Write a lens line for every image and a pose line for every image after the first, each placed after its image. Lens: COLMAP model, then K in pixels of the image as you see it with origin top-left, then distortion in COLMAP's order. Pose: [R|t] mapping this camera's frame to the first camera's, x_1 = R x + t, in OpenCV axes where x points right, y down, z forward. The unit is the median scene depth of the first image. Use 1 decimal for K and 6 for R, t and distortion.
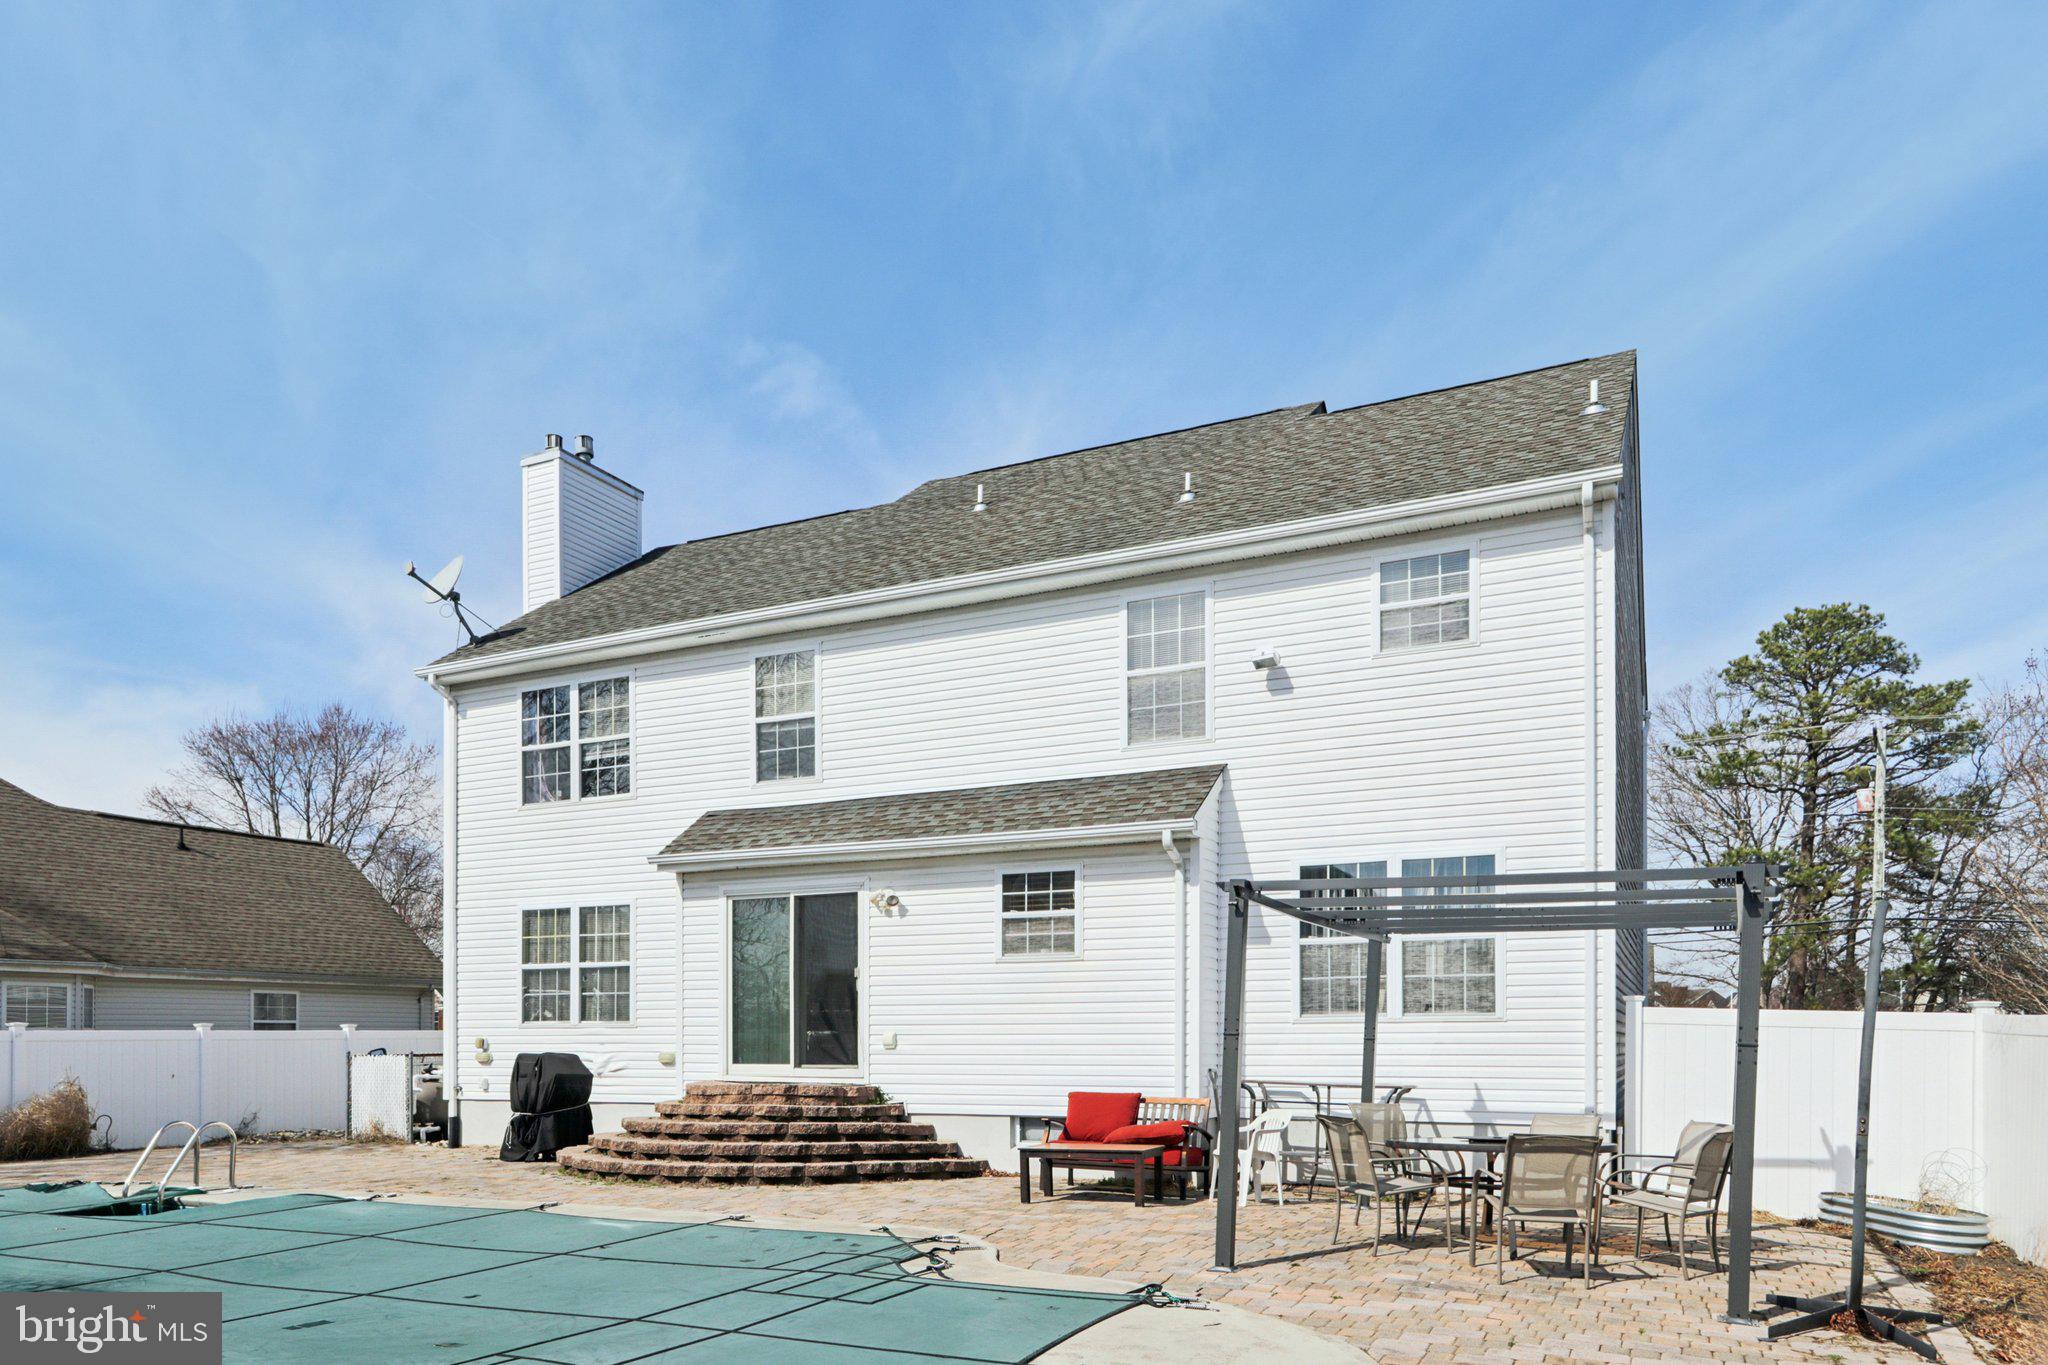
lens RADIAL K [[1285.5, 0, 1024.0], [0, 1285.5, 682.5], [0, 0, 1]] dist [0.034382, 0.001296]
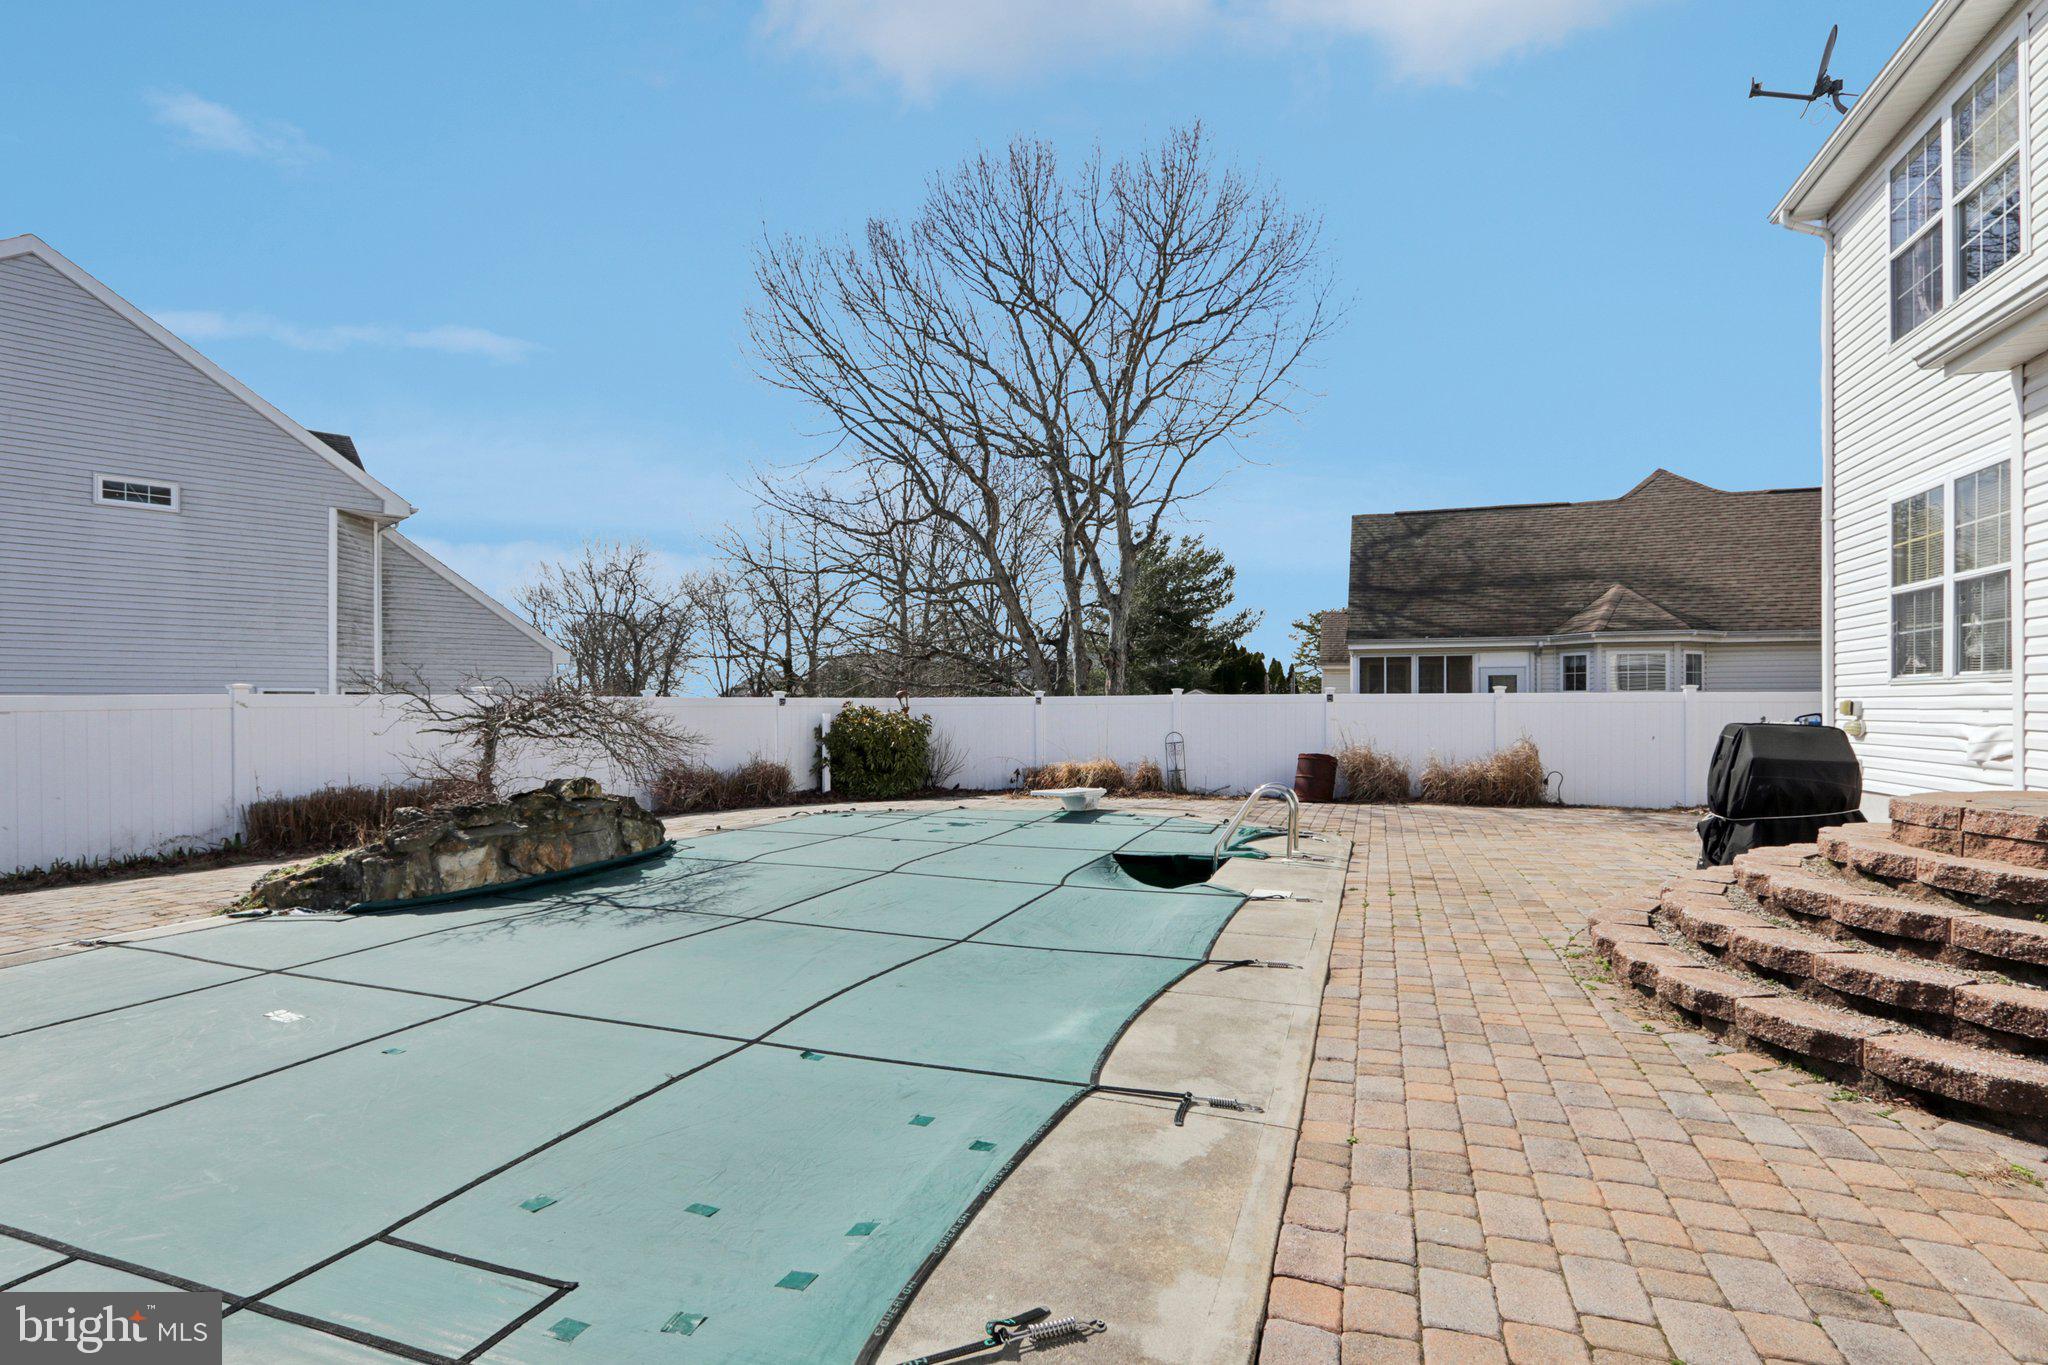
lens RADIAL K [[1026.3, 0, 1024.0], [0, 1026.3, 682.5], [0, 0, 1]] dist [-0.002551, -0.000663]
pose [[0.099744, -0.027801, -0.994625, 0.063941], [0.271230, 0.962514, 0.000296, 0.148222], [0.957332, -0.269802, 0.103546, 0.534851]]
